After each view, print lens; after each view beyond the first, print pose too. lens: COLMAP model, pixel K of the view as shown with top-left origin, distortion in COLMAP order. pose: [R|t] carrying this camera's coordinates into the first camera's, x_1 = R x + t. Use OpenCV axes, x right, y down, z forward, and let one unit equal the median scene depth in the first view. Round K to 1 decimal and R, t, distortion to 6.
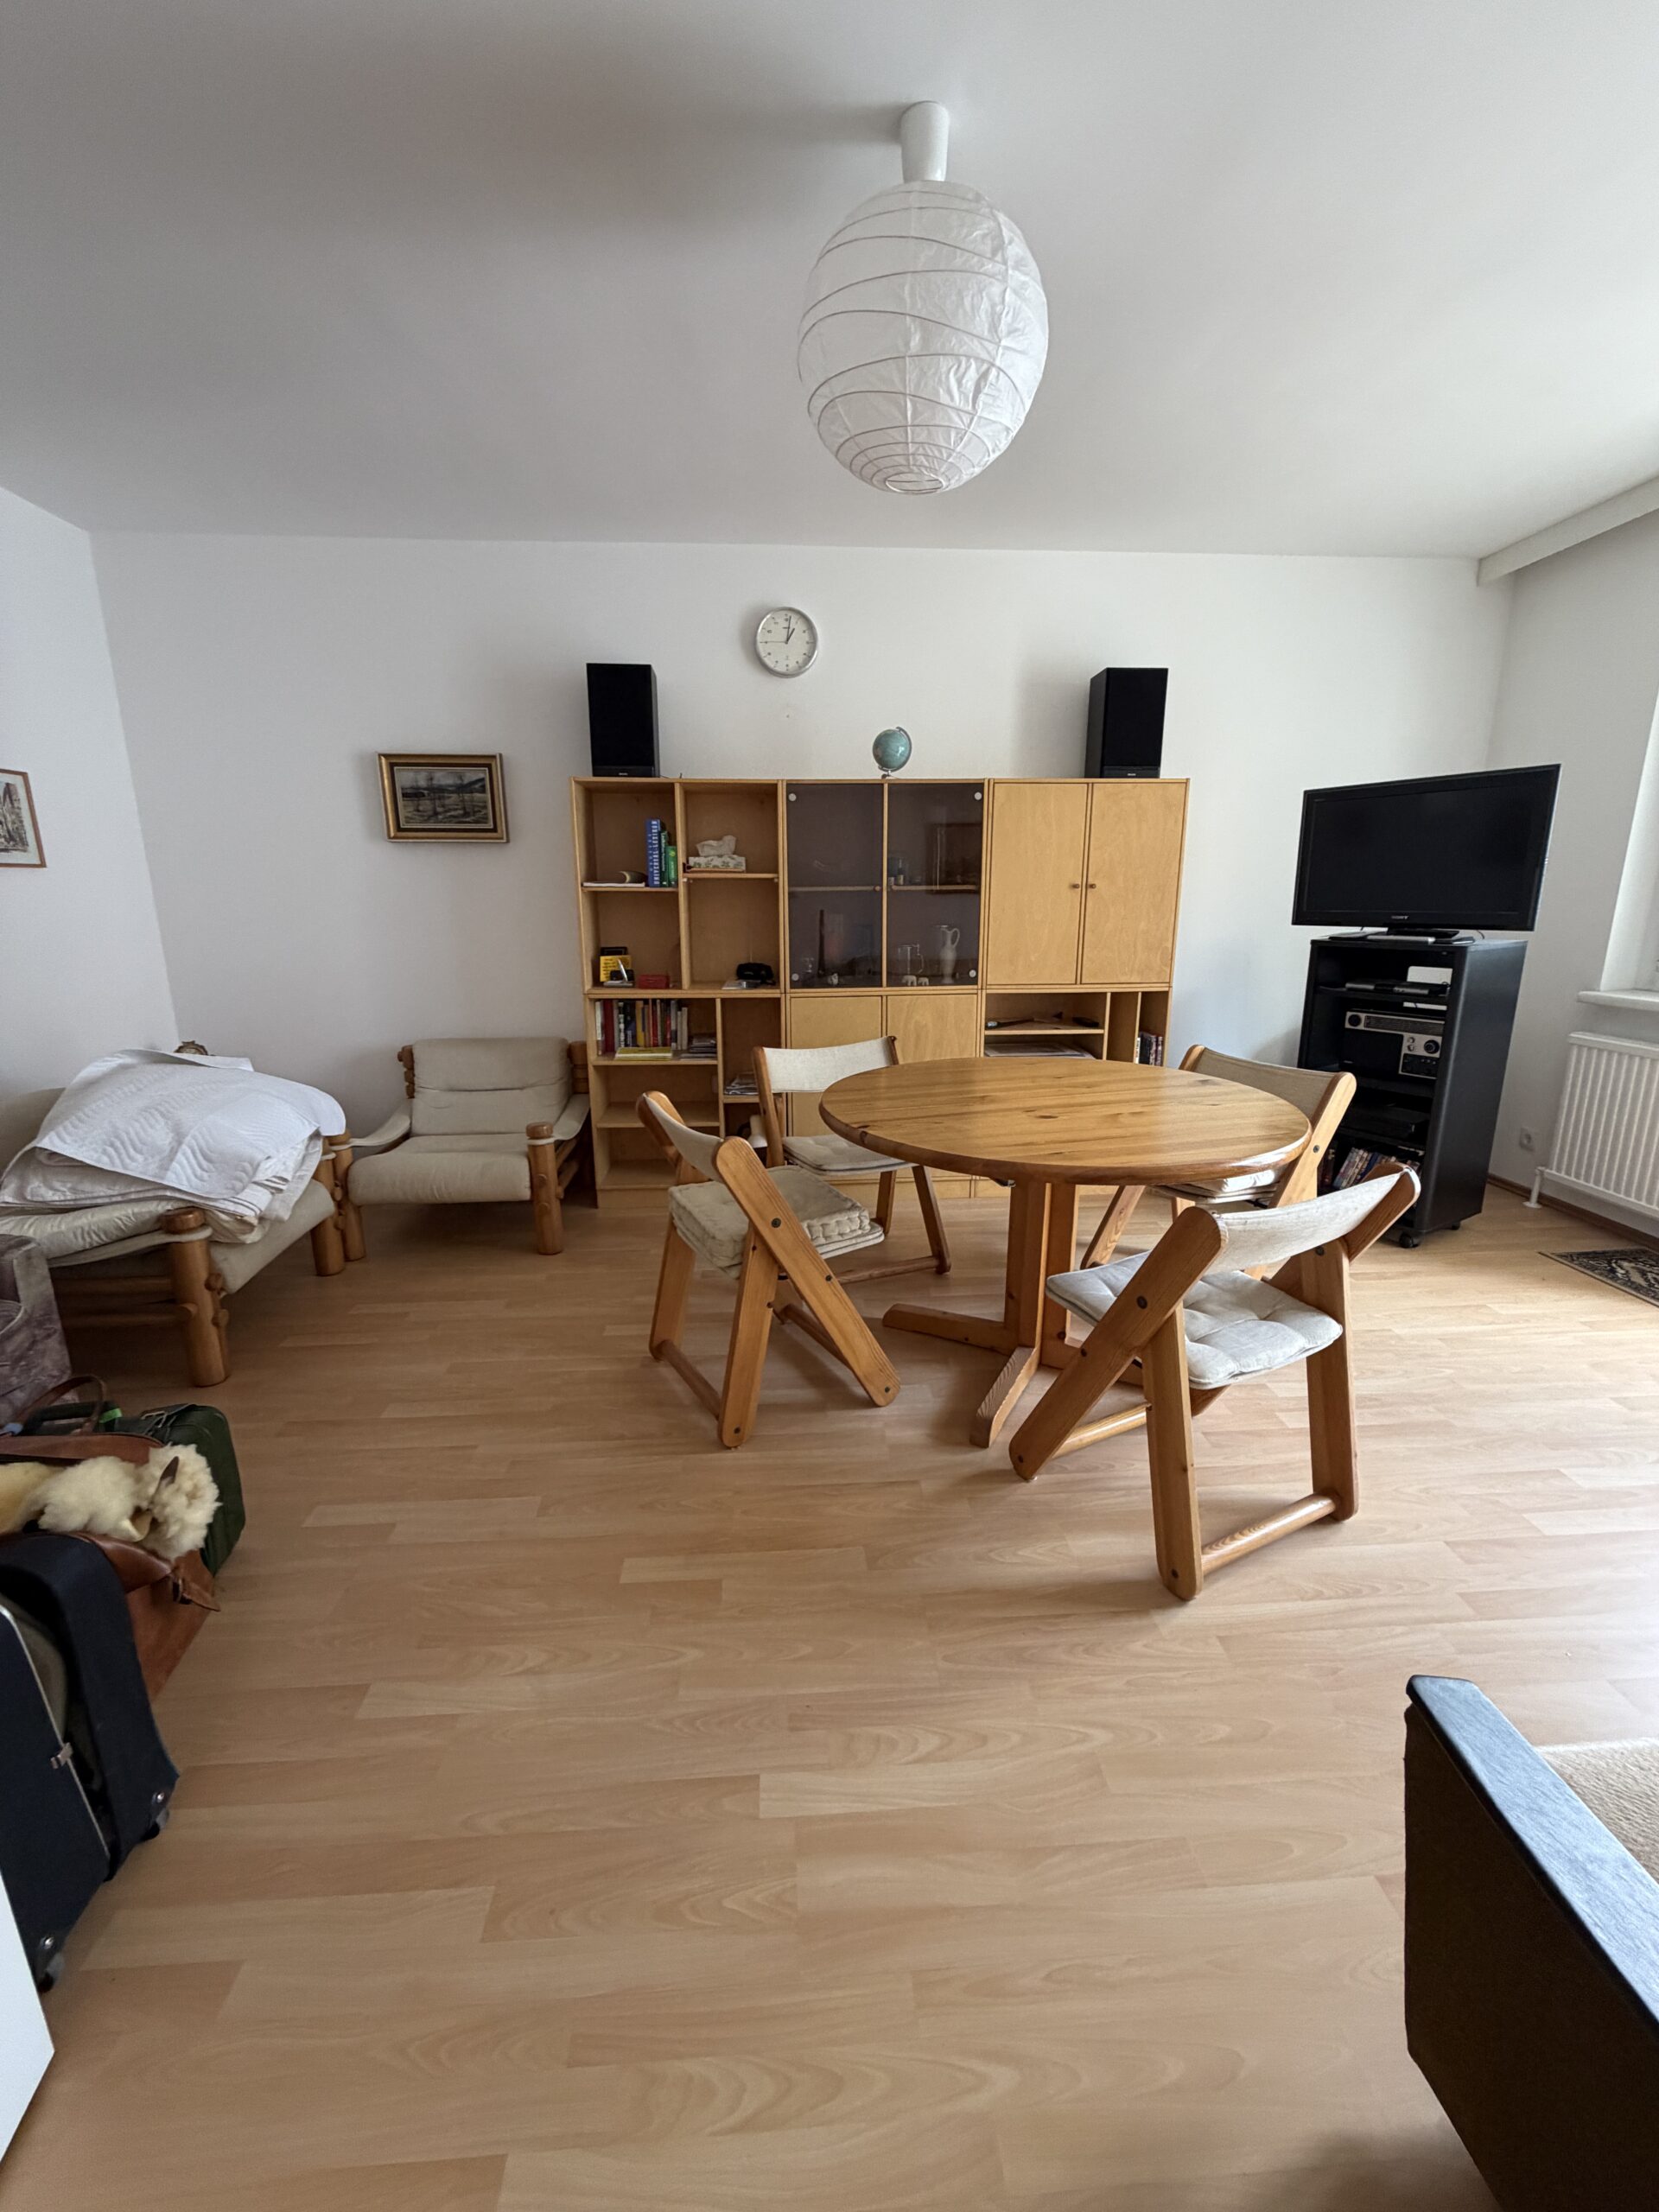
lens RADIAL K [[877.3, 0, 827.8], [0, 877.3, 1102.7], [0, 0, 1]] dist [0.001200, -0.000185]
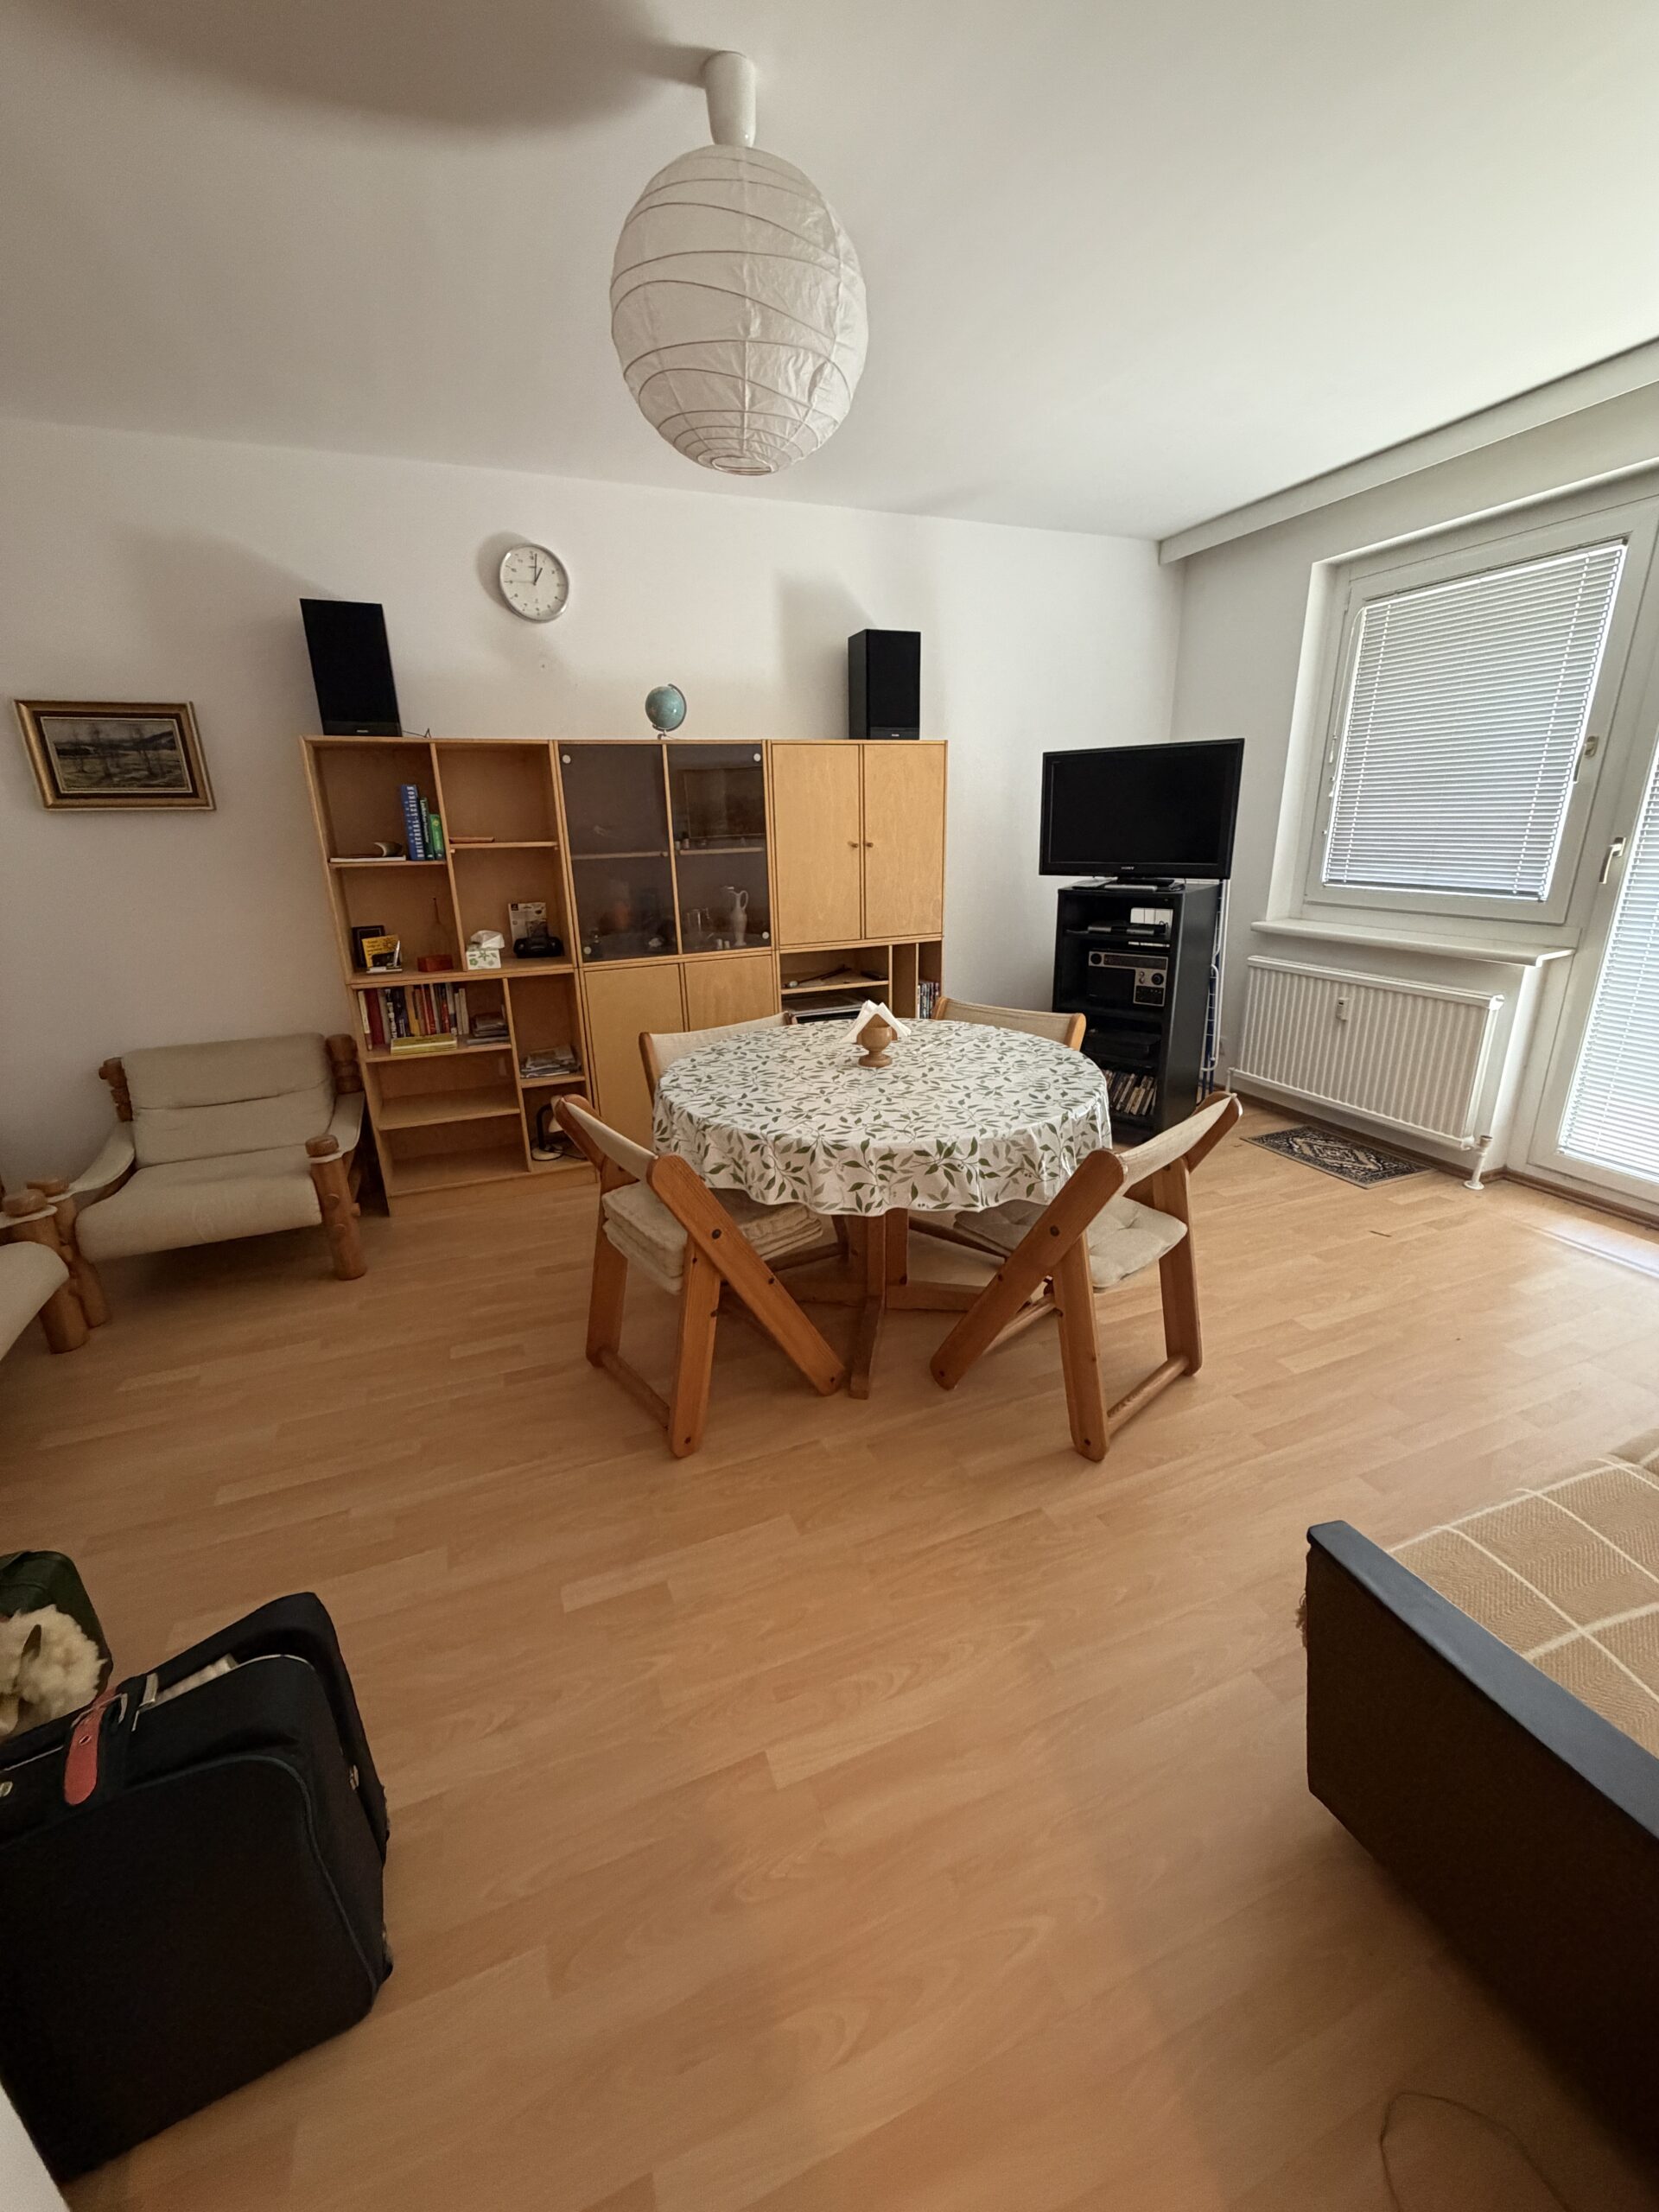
lens RADIAL K [[877.3, 0, 827.8], [0, 877.3, 1102.7], [0, 0, 1]] dist [0.001200, -0.000185]
pose [[0.950663, -0.112325, 0.289176, -0.087289], [0.090239, 0.991967, 0.088651, -0.041585], [-0.296811, -0.058182, 0.953162, 0.000880]]
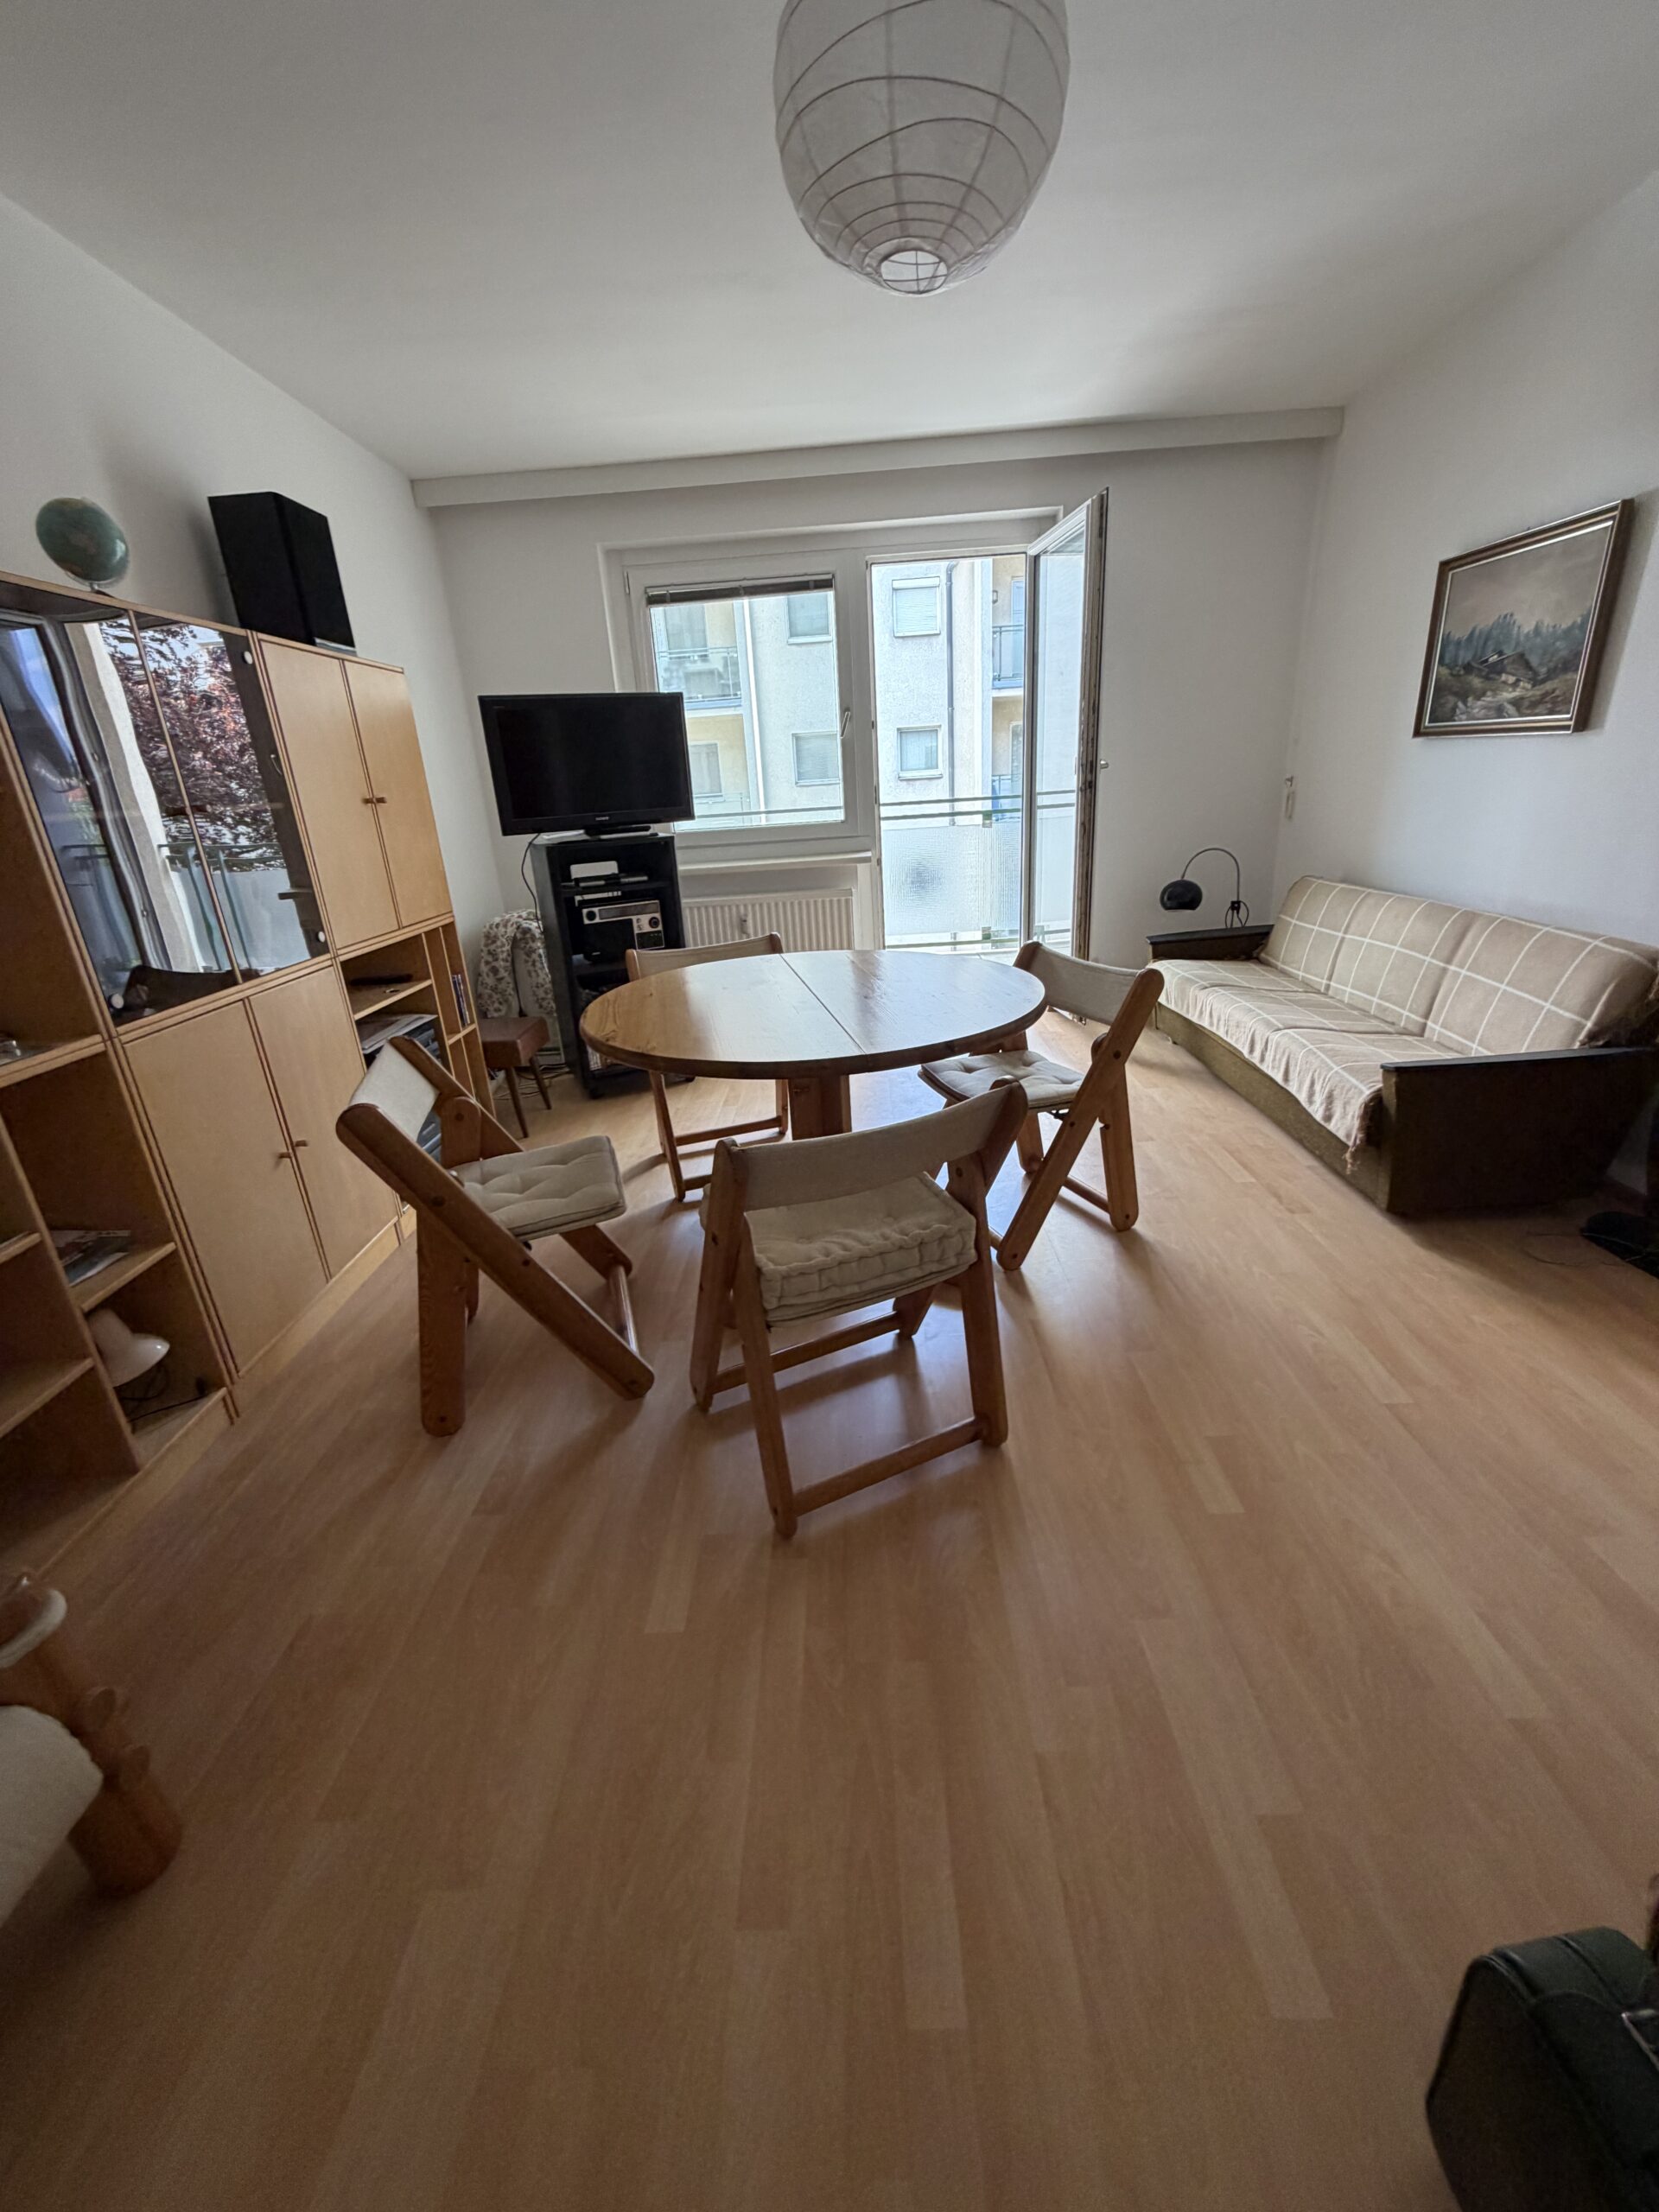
lens RADIAL K [[877.3, 0, 827.8], [0, 877.3, 1102.7], [0, 0, 1]] dist [0.001200, -0.000185]
pose [[0.089492, -0.344831, 0.934389, -0.506288], [0.288818, 0.906828, 0.306998, -0.136347], [-0.953192, 0.242394, 0.180747, 0.582065]]
